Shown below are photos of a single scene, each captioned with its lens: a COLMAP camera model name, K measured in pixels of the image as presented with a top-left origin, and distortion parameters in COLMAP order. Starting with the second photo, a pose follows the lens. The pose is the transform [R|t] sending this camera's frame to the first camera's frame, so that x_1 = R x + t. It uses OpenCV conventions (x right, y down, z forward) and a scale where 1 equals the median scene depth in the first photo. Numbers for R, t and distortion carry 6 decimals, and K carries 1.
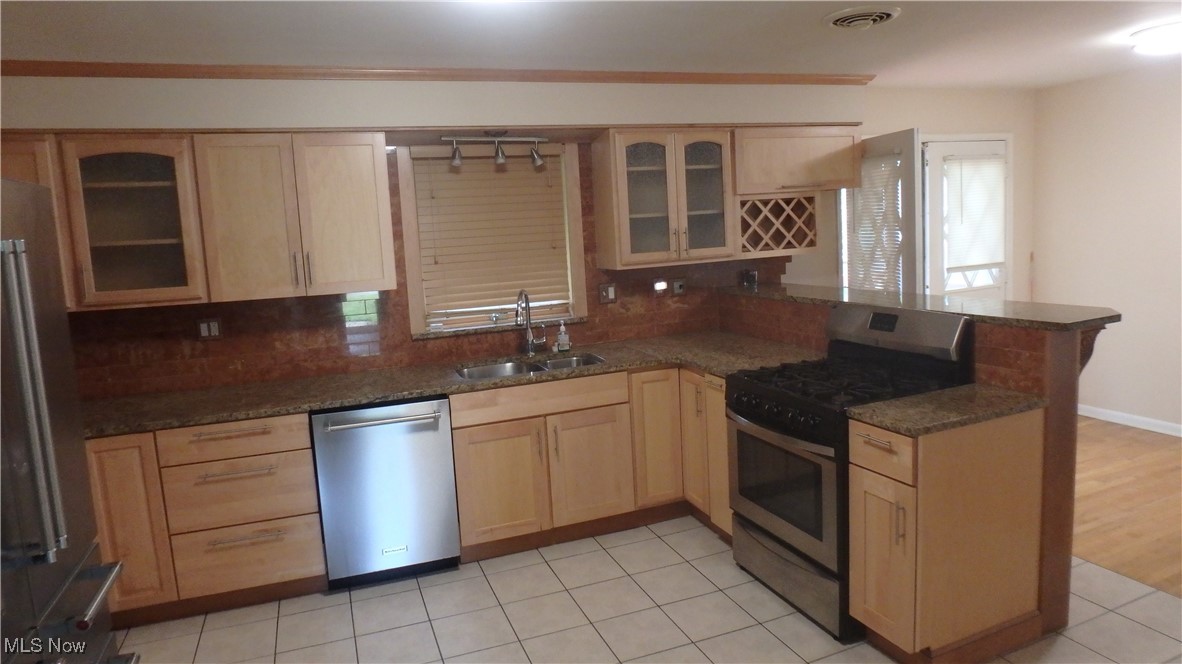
lens RADIAL K [[724.1, 0, 592.7], [0, 724.1, 324.5], [0, 0, 1]] dist [-0.050049, -0.001368]
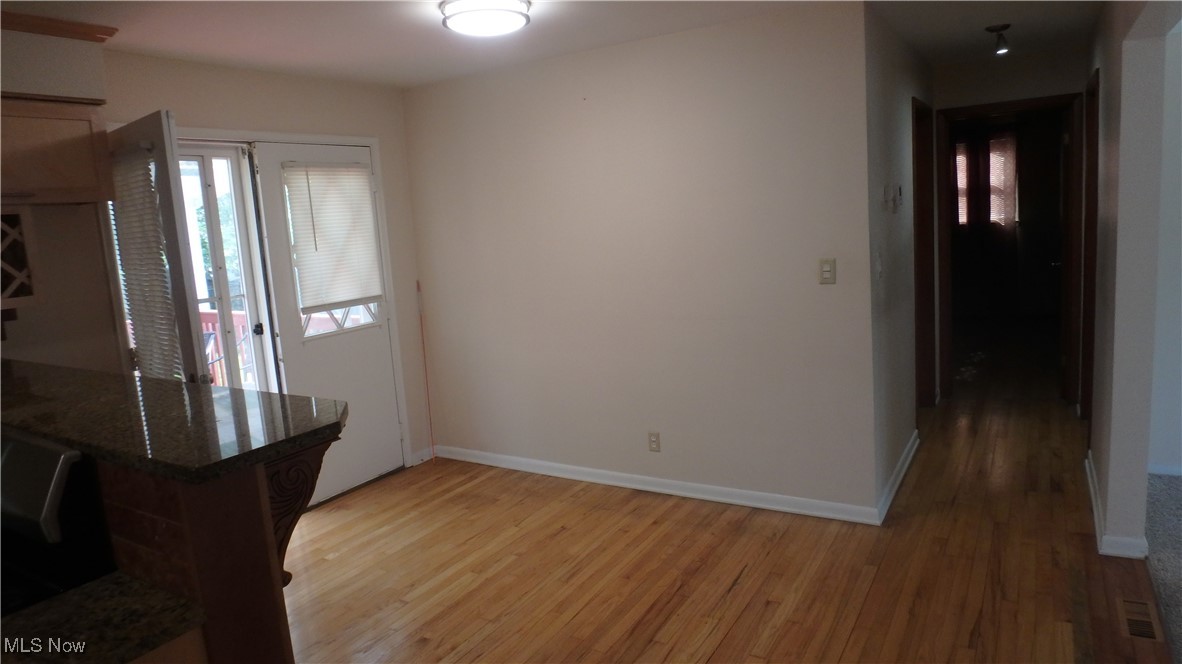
lens RADIAL K [[724.1, 0, 592.7], [0, 724.1, 324.5], [0, 0, 1]] dist [-0.050049, -0.001368]
pose [[0.794050, -0.072585, 0.603504, 0.355771], [0.088078, 0.996106, 0.003917, -0.047452], [-0.601438, 0.050045, 0.797351, 0.258306]]
